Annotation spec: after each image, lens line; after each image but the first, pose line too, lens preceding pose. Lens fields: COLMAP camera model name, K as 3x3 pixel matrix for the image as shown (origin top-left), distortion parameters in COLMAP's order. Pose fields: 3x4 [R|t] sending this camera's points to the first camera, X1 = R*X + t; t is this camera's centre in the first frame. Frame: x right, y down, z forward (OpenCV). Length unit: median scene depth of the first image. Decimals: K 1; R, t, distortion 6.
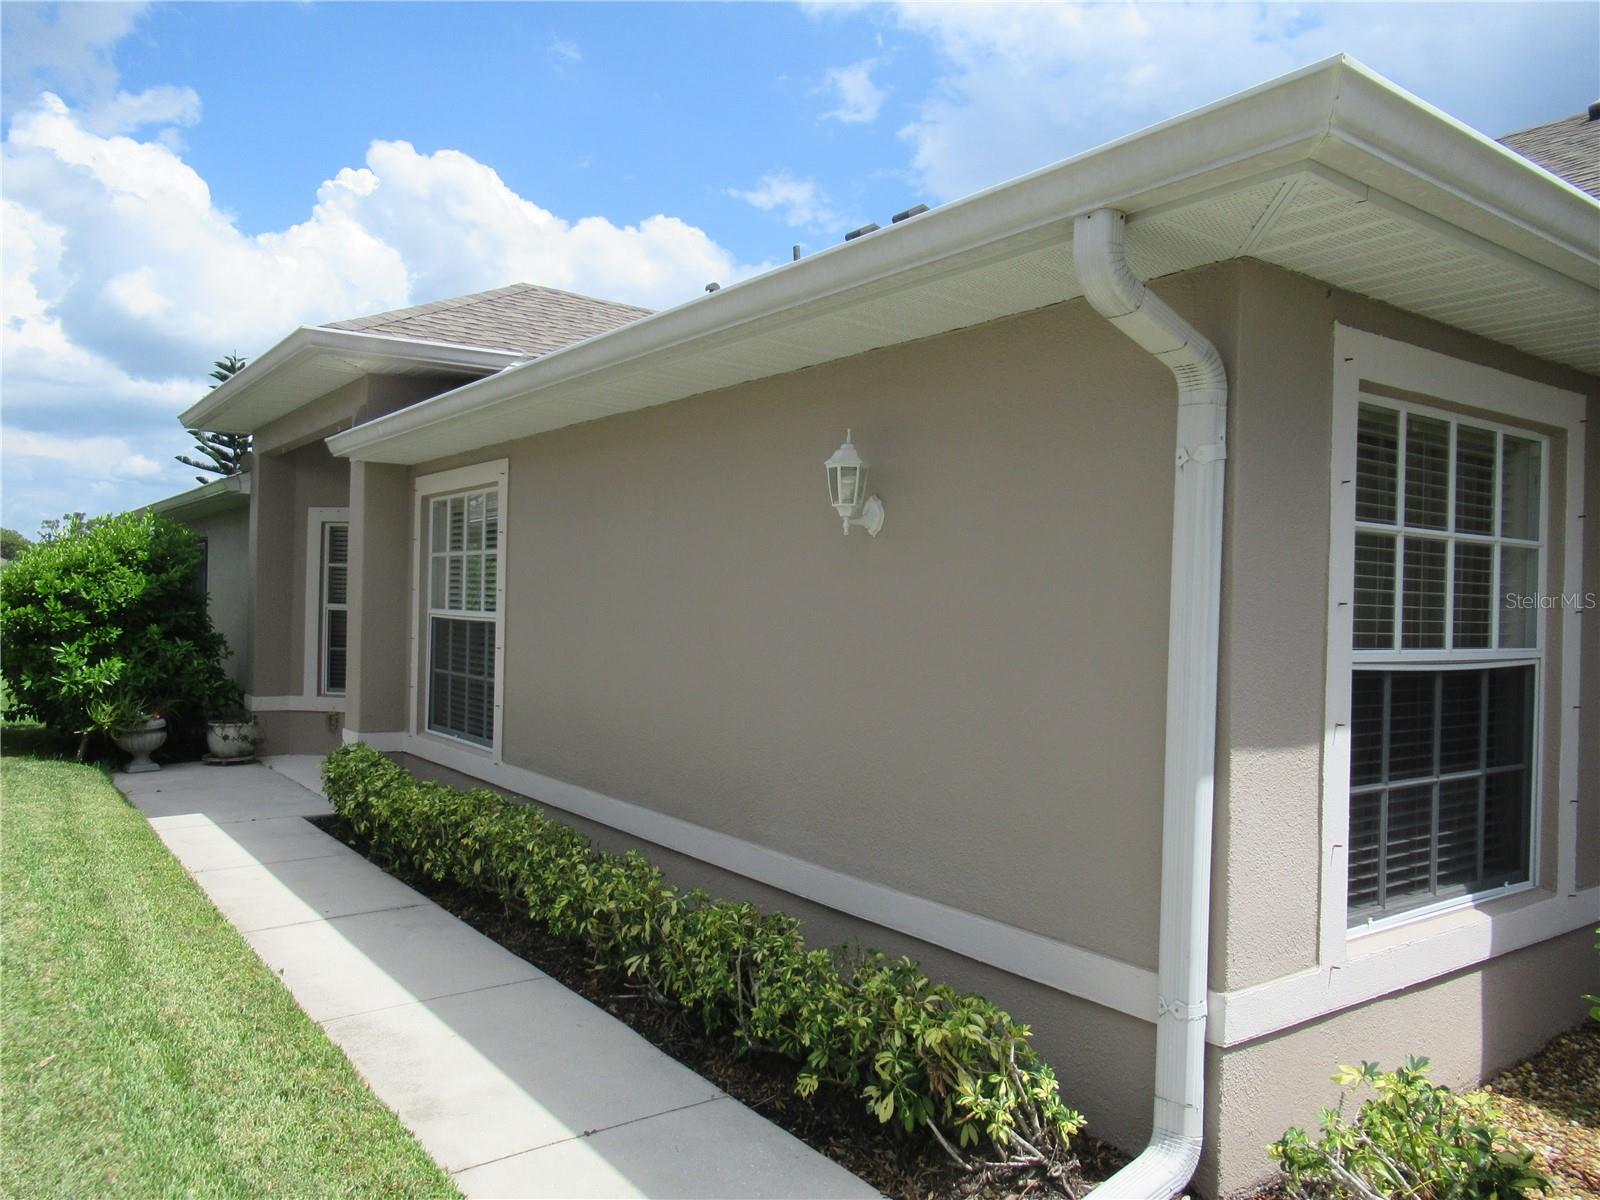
lens RADIAL K [[1195.2, 0, 799.8], [0, 1195.2, 599.3], [0, 0, 1]] dist [-0.022476, 0.021252]
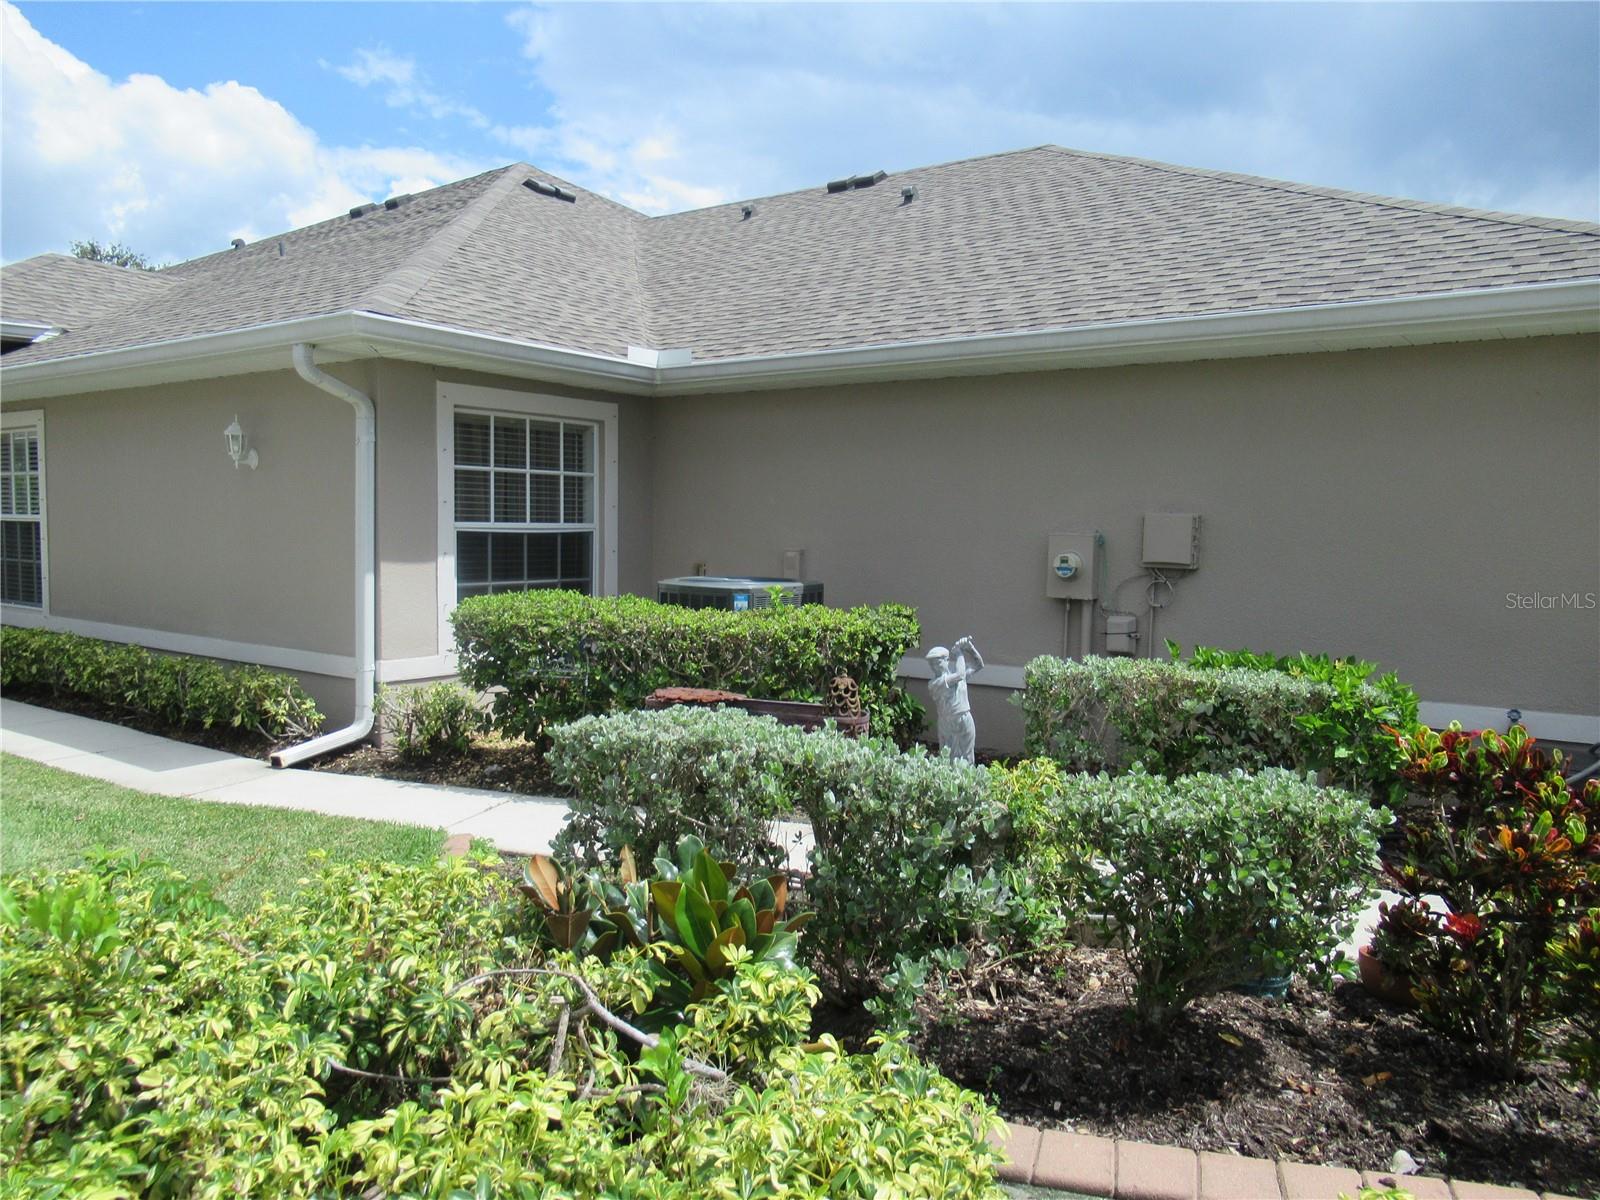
lens RADIAL K [[1195.2, 0, 794.6], [0, 1195.2, 609.4], [0, 0, 1]] dist [-0.022476, 0.021252]
pose [[0.952439, -0.030052, 0.303245, 0.309737], [0.005304, 0.996610, 0.082106, 0.020310], [-0.304684, -0.076592, 0.949369, -1.150182]]
